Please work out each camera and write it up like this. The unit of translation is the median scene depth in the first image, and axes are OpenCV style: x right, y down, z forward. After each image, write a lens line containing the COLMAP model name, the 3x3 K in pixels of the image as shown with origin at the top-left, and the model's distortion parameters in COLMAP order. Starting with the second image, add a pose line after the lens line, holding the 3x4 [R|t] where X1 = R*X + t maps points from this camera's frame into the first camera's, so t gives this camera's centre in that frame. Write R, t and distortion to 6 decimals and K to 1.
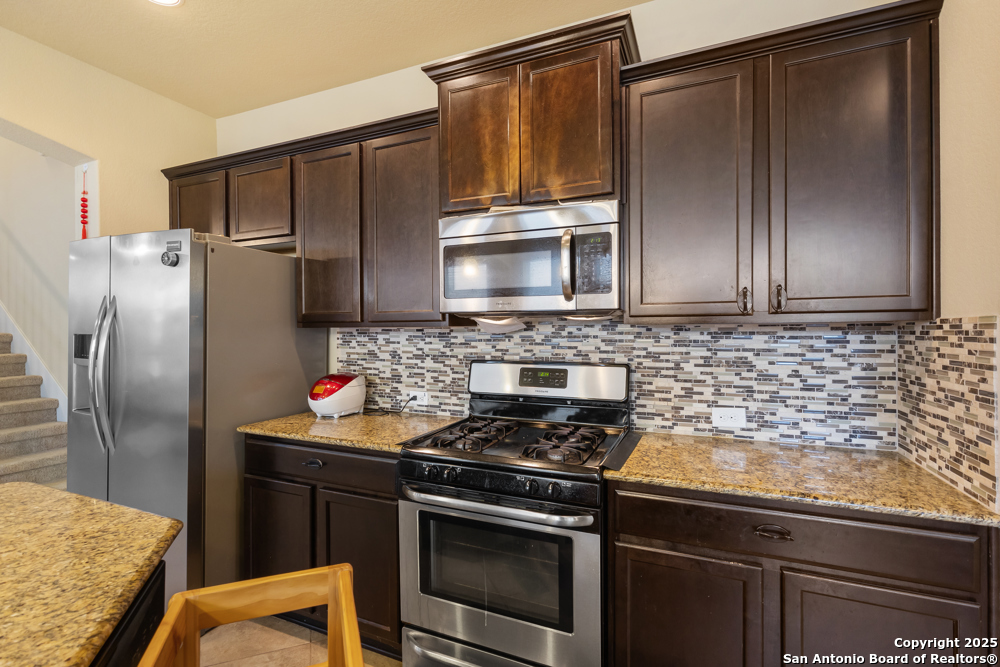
lens RADIAL K [[467.3, 0, 492.1], [0, 467.3, 330.9], [0, 0, 1]] dist [-0.000001, 0.001607]
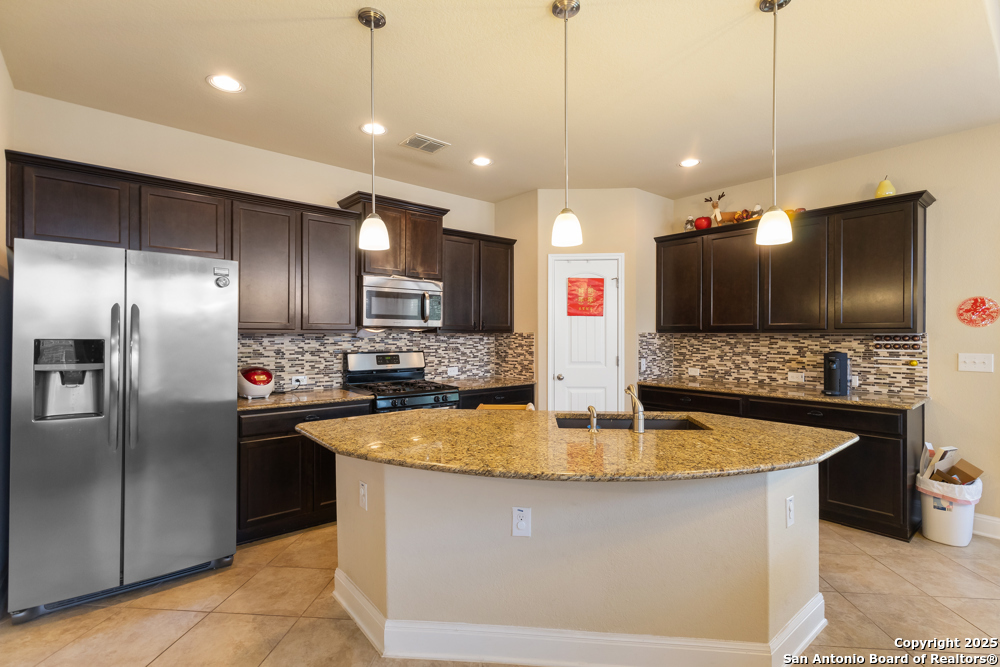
lens RADIAL K [[466.5, 0, 500.0], [0, 466.5, 333.5], [0, 0, 1]] dist [0.000576, 0.000297]
pose [[0.441082, 0.005372, 0.897451, -1.448261], [-0.002938, 0.999985, -0.004542, -0.001923], [-0.897462, -0.000634, 0.441091, -0.280943]]
